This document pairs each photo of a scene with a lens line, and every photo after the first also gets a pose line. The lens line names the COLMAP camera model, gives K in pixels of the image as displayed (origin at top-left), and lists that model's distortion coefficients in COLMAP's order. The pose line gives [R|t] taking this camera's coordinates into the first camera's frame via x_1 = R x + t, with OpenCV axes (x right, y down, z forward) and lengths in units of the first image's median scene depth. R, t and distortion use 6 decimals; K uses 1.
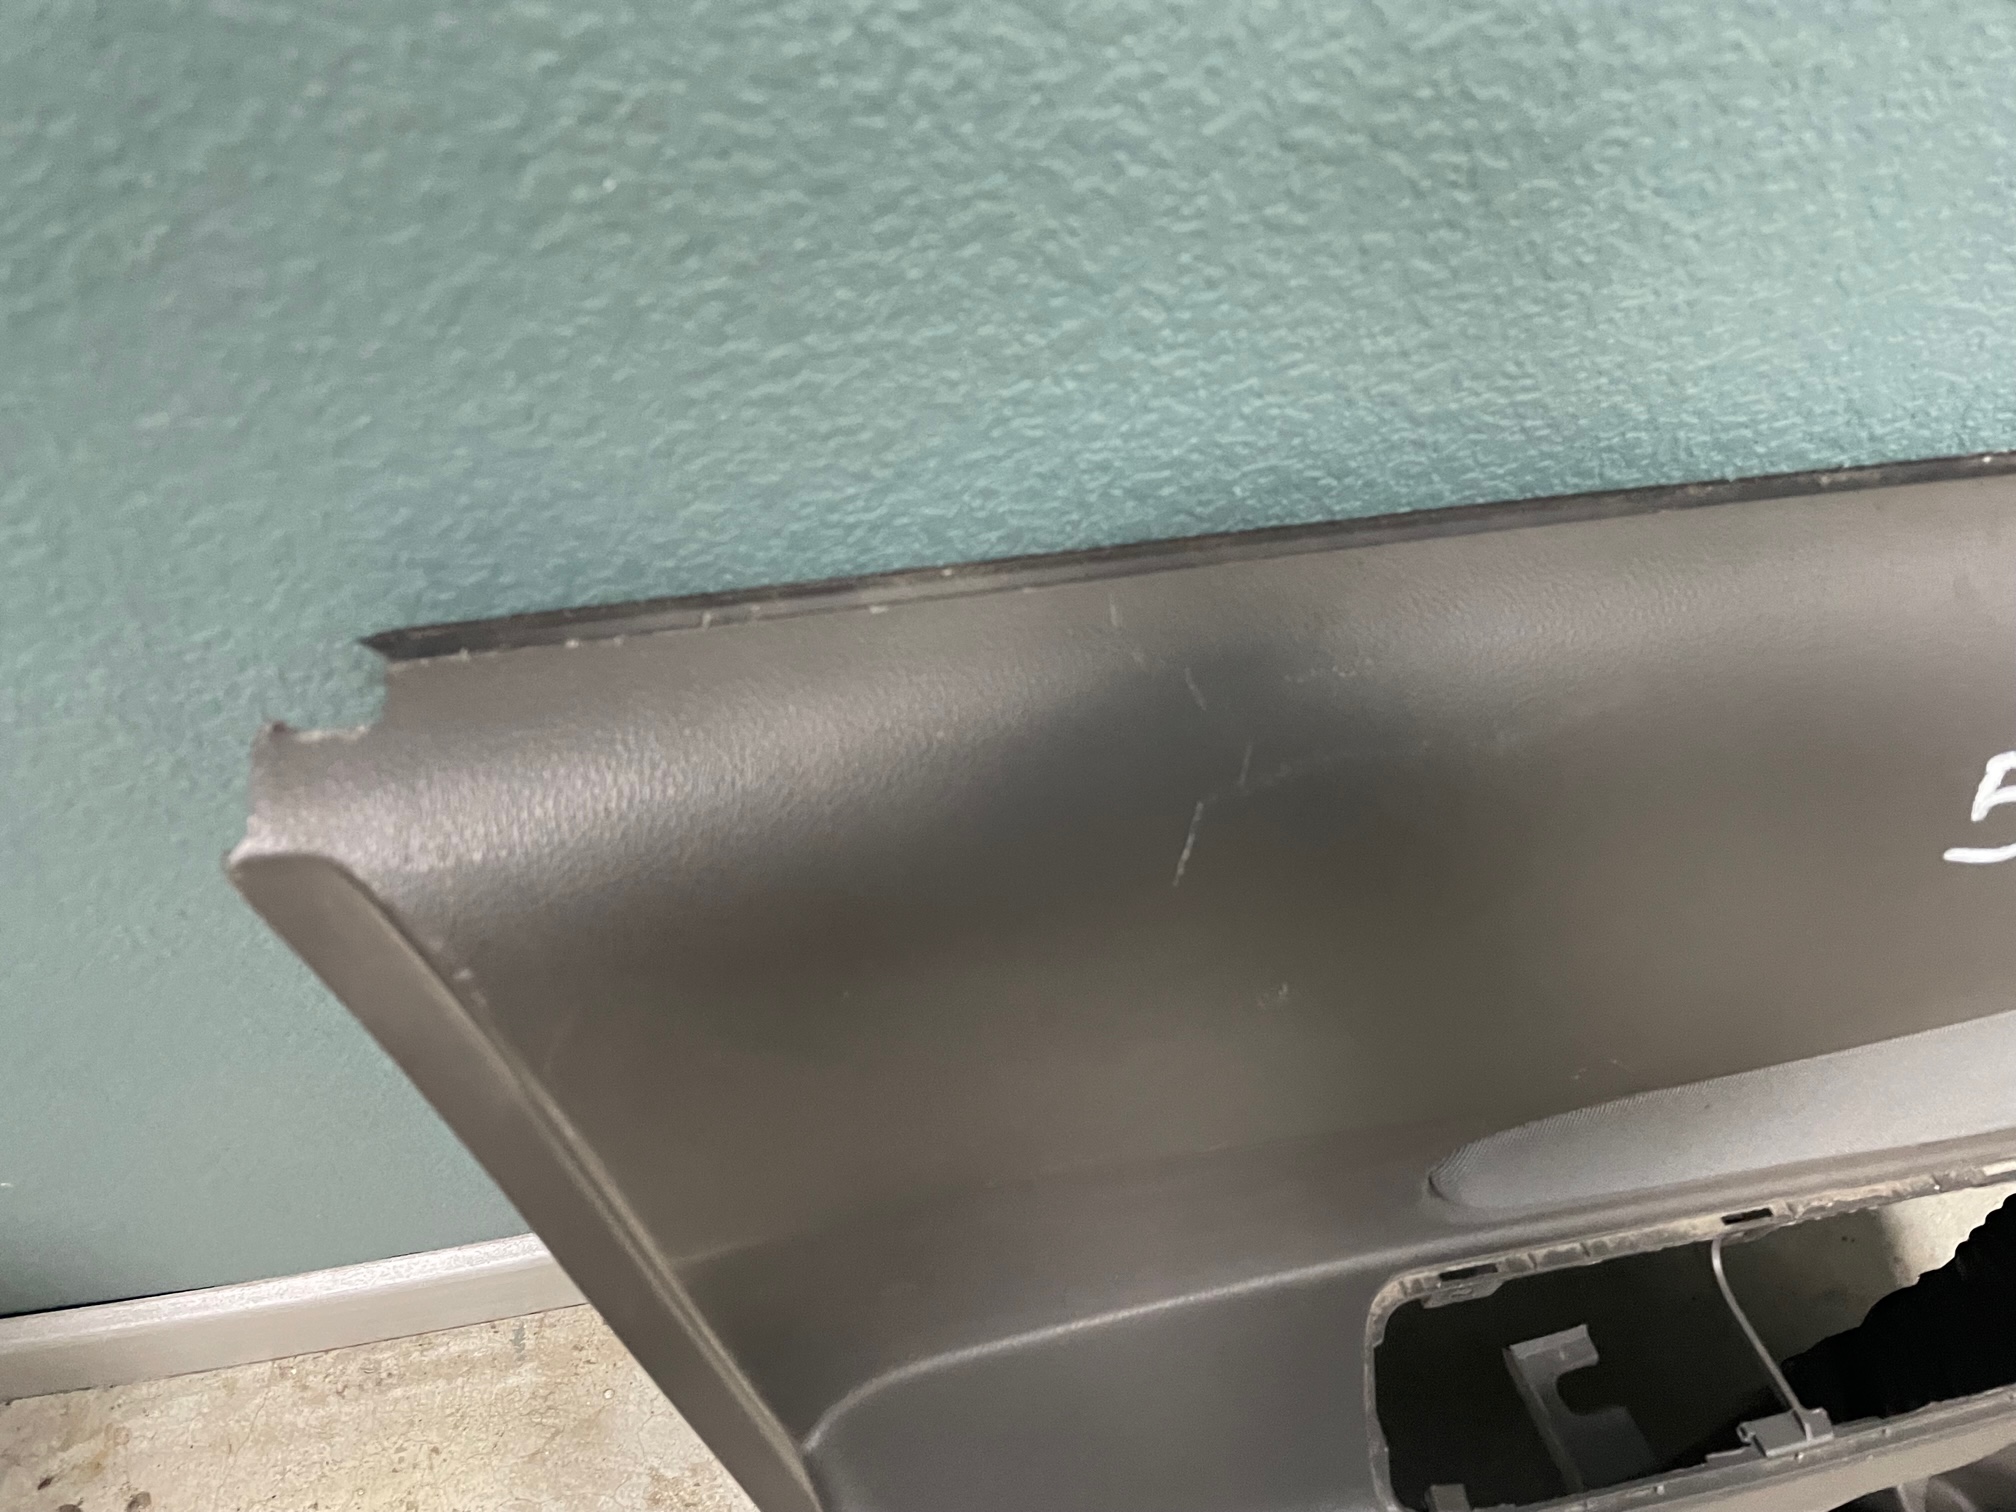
lens RADIAL K [[1537.8, 0, 981.9], [0, 1537.8, 746.0], [0, 0, 1]] dist [0.085414, -0.119943]
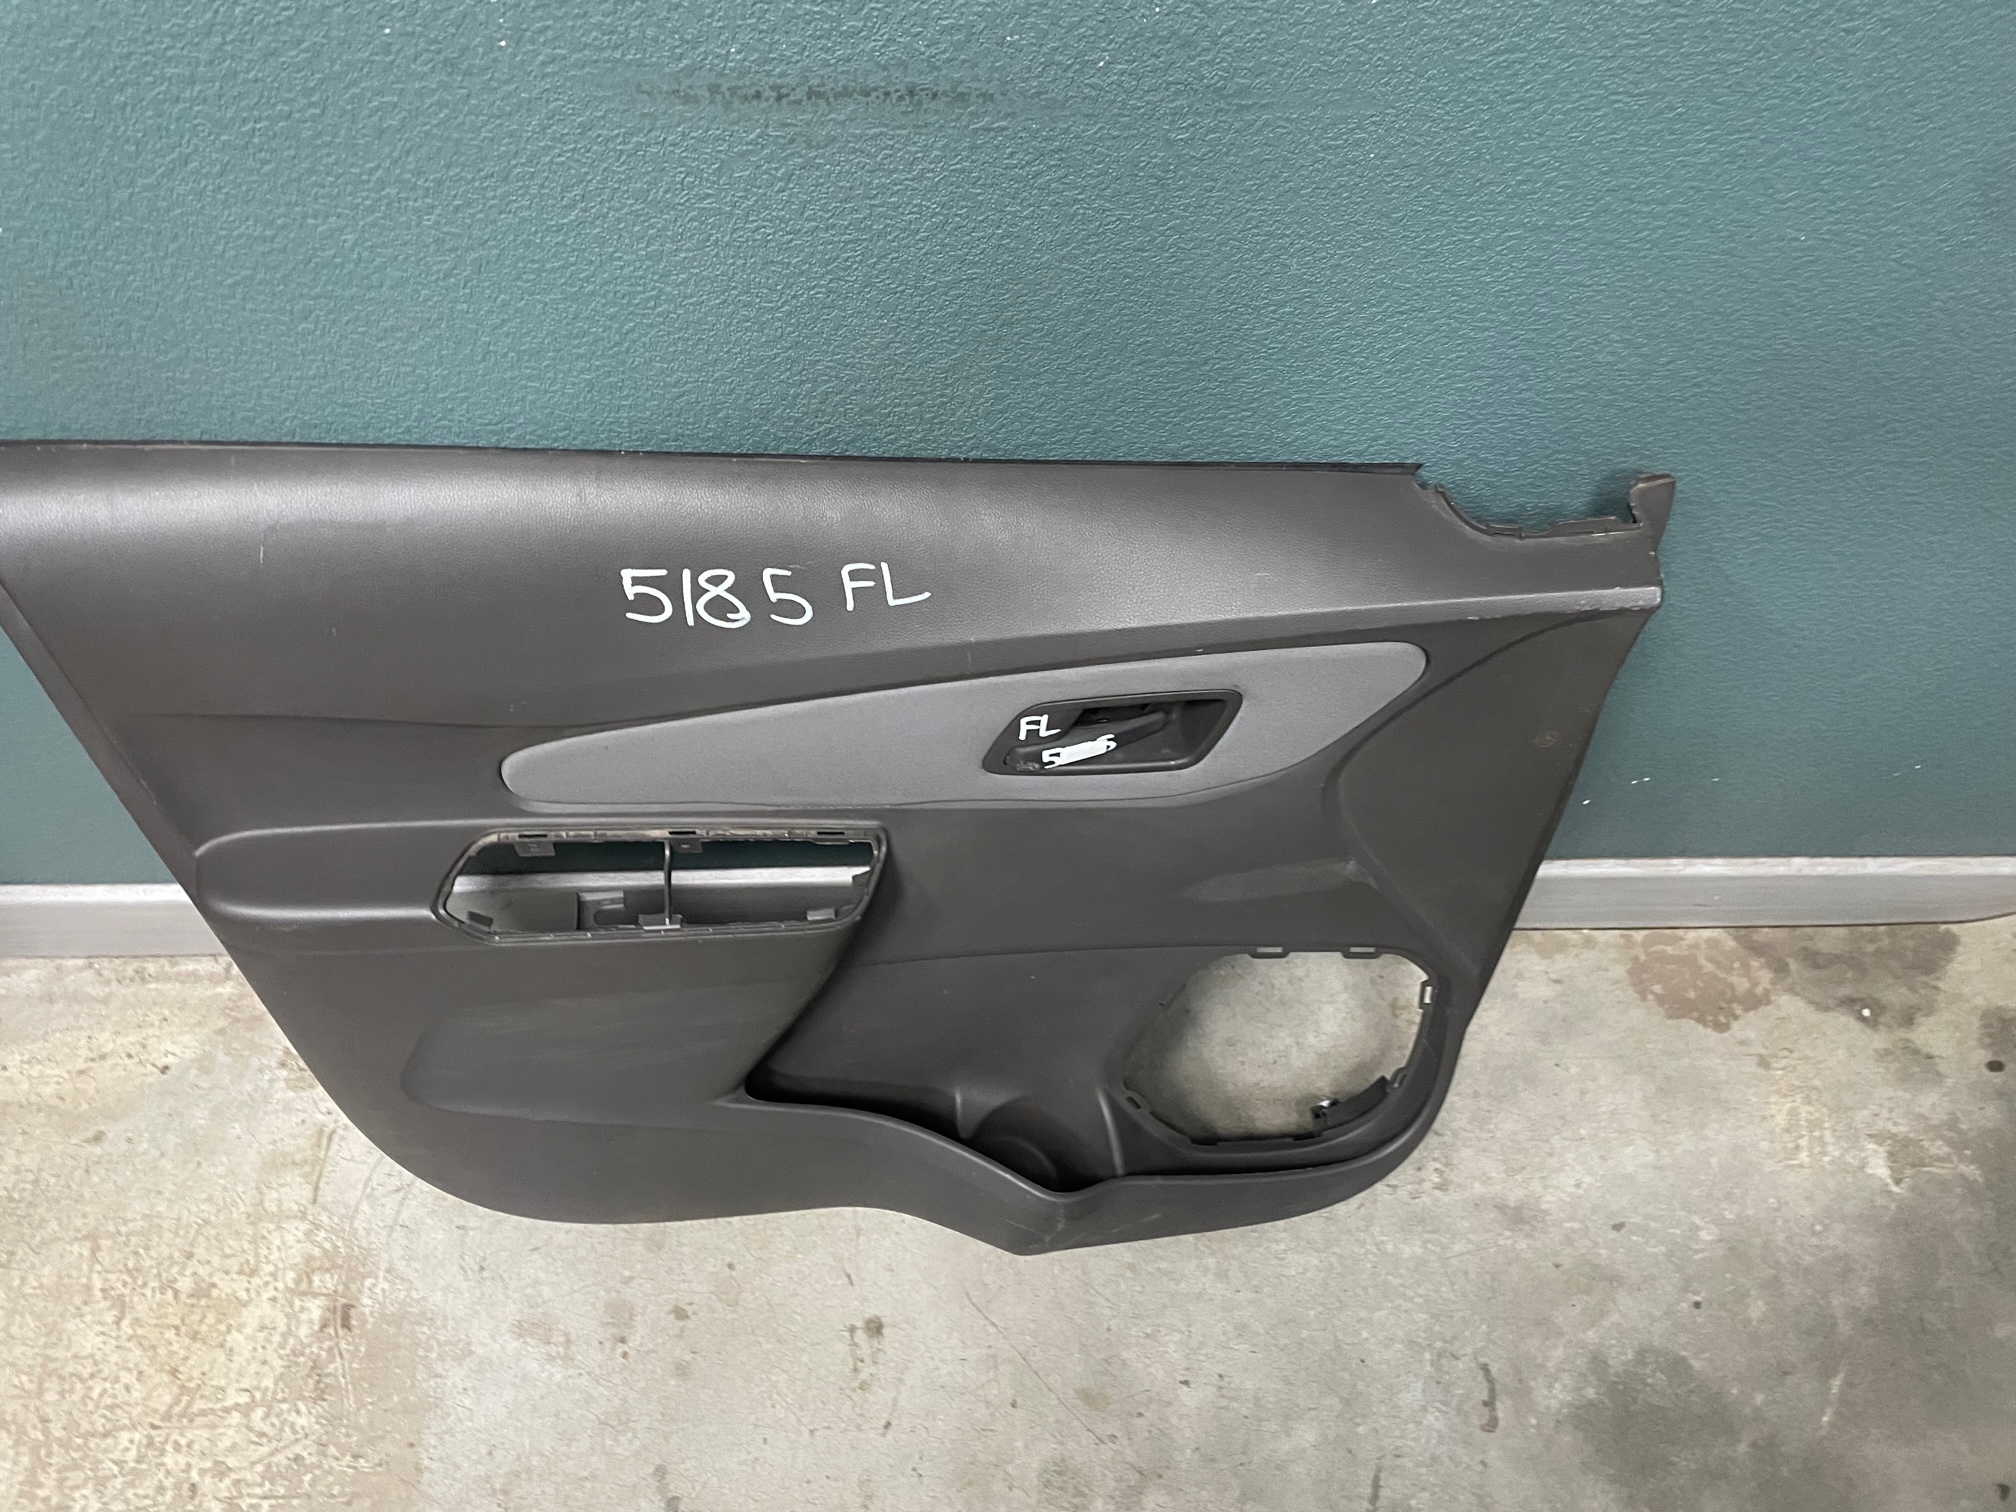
lens RADIAL K [[1537.8, 0, 1001.6], [0, 1537.8, 755.9], [0, 0, 1]] dist [0.085414, -0.119943]
pose [[0.989906, 0.108965, -0.090629, 2.152633], [-0.115350, 0.990962, -0.068471, 0.577805], [0.082349, 0.078234, 0.993528, -2.021615]]
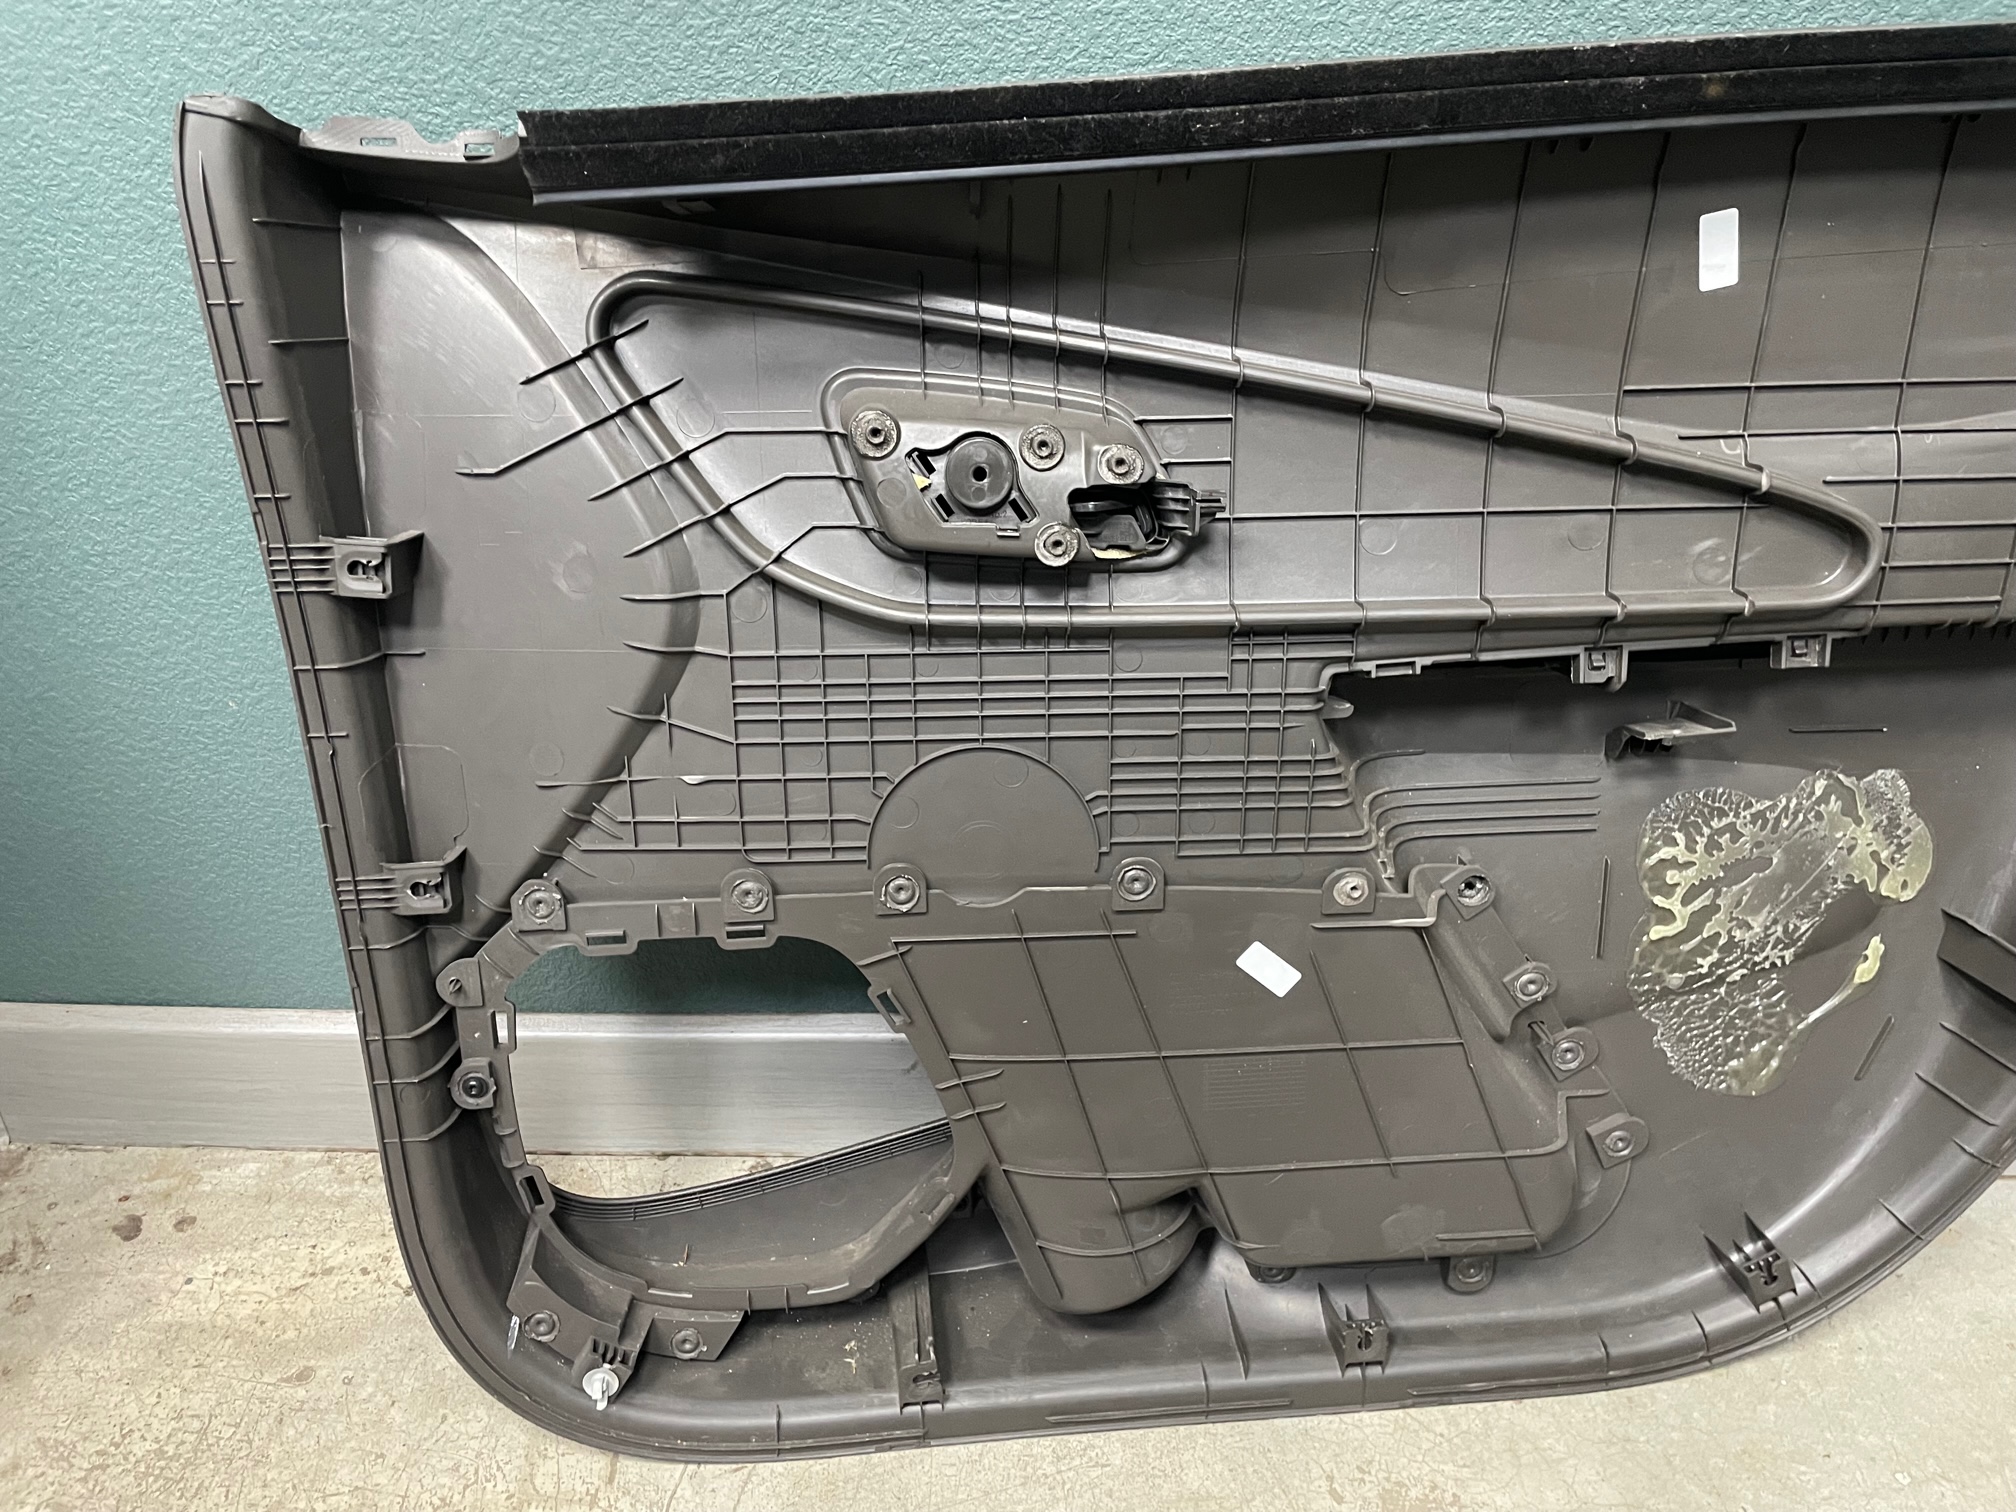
lens RADIAL K [[1537.8, 0, 989.1], [0, 1537.8, 746.3], [0, 0, 1]] dist [0.085414, -0.119943]
pose [[0.977225, 0.050109, -0.206203, 0.984832], [-0.147687, 0.858368, -0.491318, 2.115050], [0.152379, 0.510582, 0.846219, -0.438613]]
